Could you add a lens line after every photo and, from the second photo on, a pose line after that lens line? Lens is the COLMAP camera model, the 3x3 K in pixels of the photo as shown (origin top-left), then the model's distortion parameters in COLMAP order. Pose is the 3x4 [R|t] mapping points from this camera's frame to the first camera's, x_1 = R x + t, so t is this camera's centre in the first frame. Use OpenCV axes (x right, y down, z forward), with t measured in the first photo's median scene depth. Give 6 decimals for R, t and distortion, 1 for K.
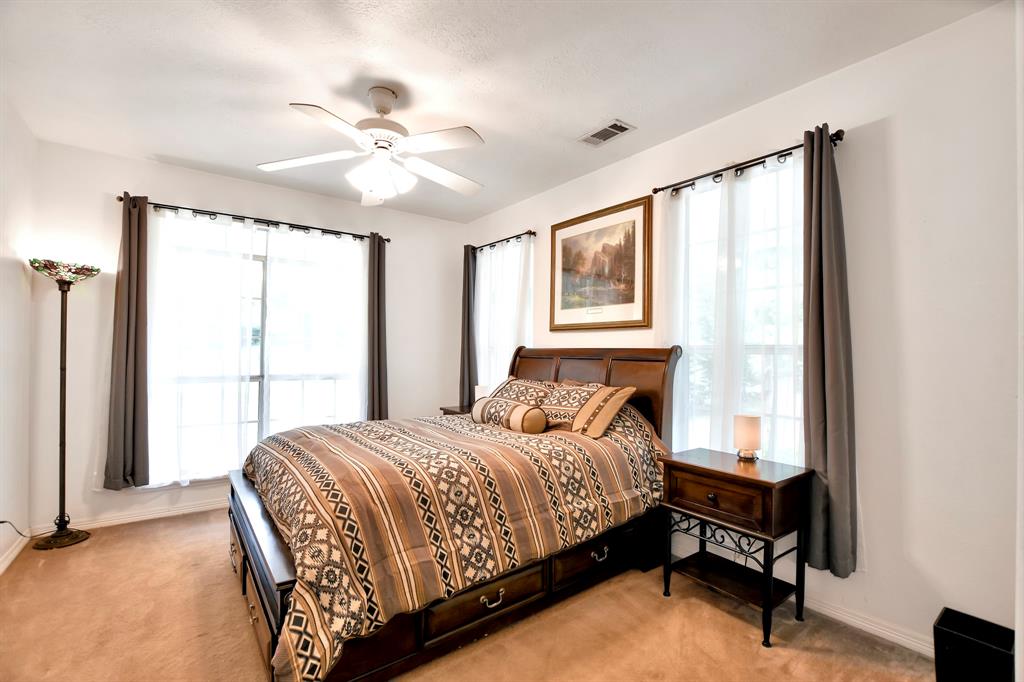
lens RADIAL K [[450.5, 0, 520.2], [0, 450.5, 347.1], [0, 0, 1]] dist [-0.025714, 0.000286]
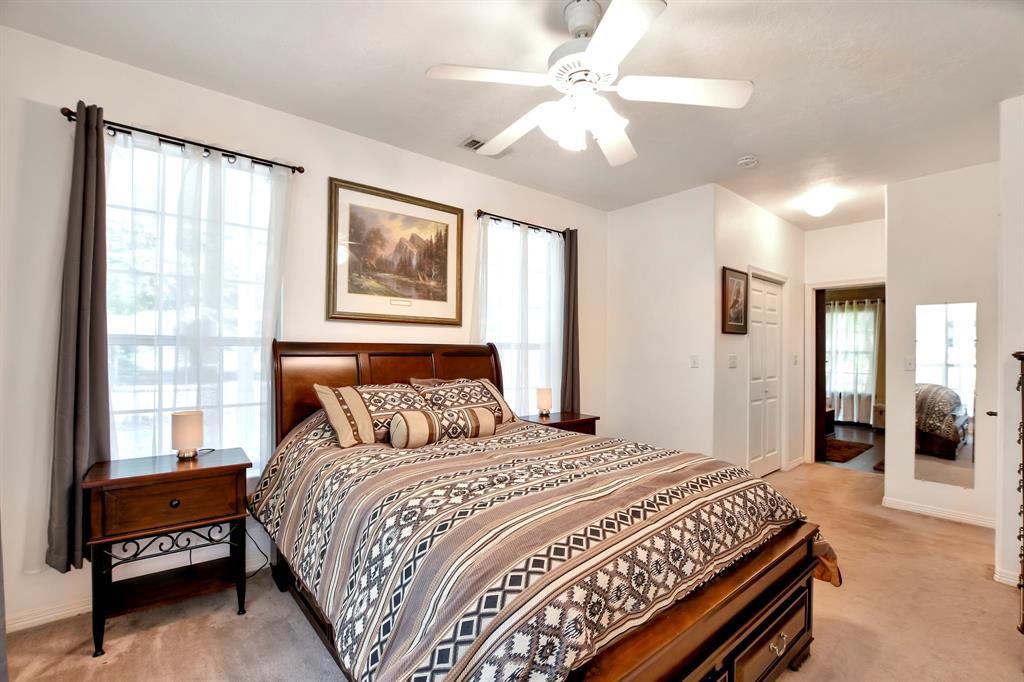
lens RADIAL K [[450.5, 0, 520.2], [0, 450.5, 347.1], [0, 0, 1]] dist [-0.025714, 0.000286]
pose [[-0.052860, -0.006360, 0.998582, -0.803452], [-0.015482, 0.999865, 0.005549, 0.000878], [-0.998482, -0.015167, -0.052951, 0.853771]]
